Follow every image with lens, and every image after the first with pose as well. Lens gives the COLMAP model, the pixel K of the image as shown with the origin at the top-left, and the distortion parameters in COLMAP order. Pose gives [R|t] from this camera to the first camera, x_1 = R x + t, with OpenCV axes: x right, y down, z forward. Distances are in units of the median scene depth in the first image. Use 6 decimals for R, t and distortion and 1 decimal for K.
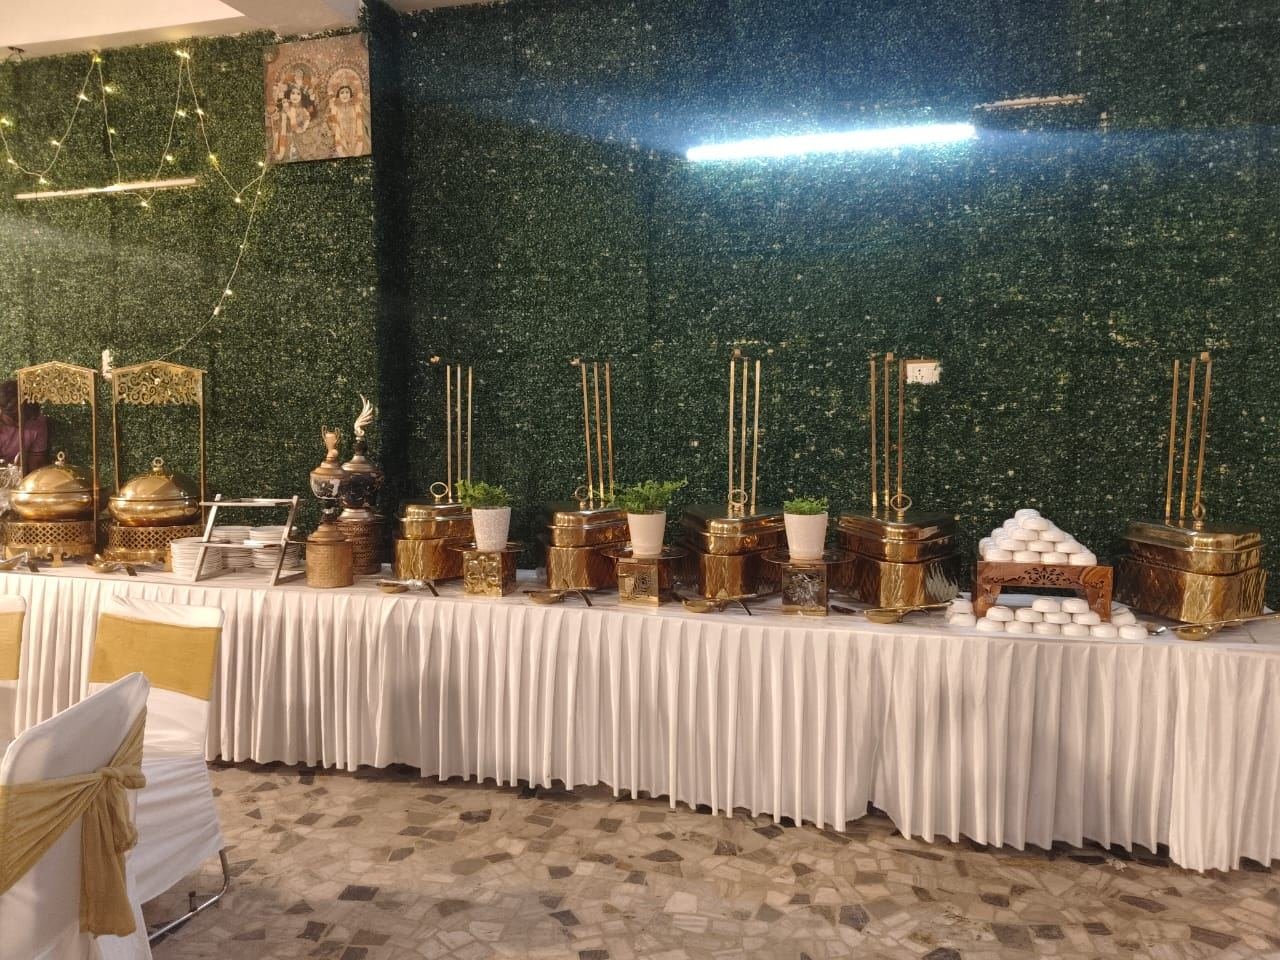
lens RADIAL K [[1011.1, 0, 639.3], [0, 1011.1, 475.4], [0, 0, 1]] dist [-0.002515, -0.009752]
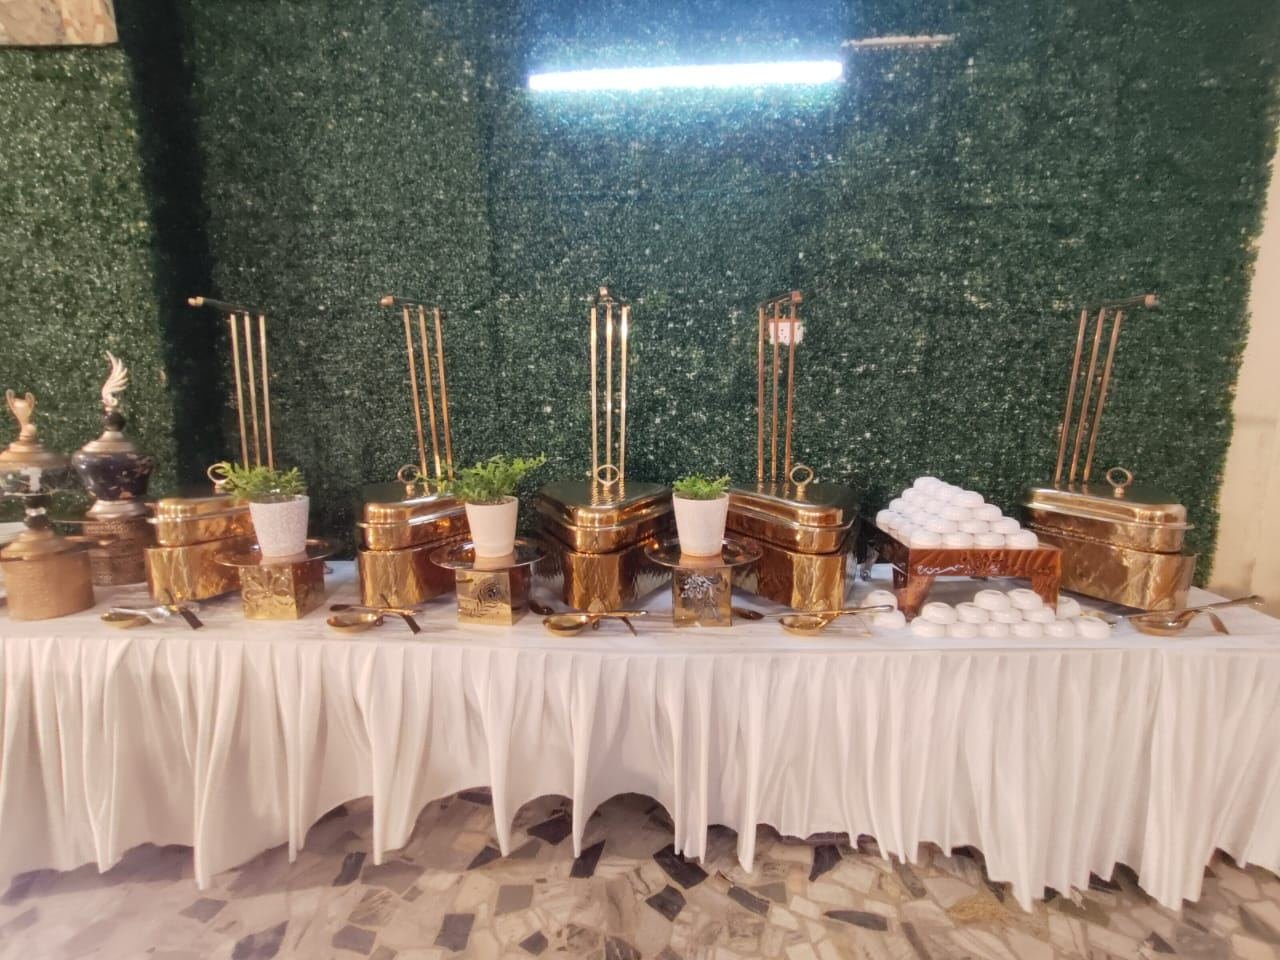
lens RADIAL K [[565.2, 0, 639.7], [0, 565.2, 471.2], [0, 0, 1]] dist [-0.024185, 0.004152]
pose [[0.972458, -0.037445, 0.230051, 0.016818], [0.020144, 0.996820, 0.077099, -0.014227], [-0.232206, -0.070341, 0.970120, 0.509781]]
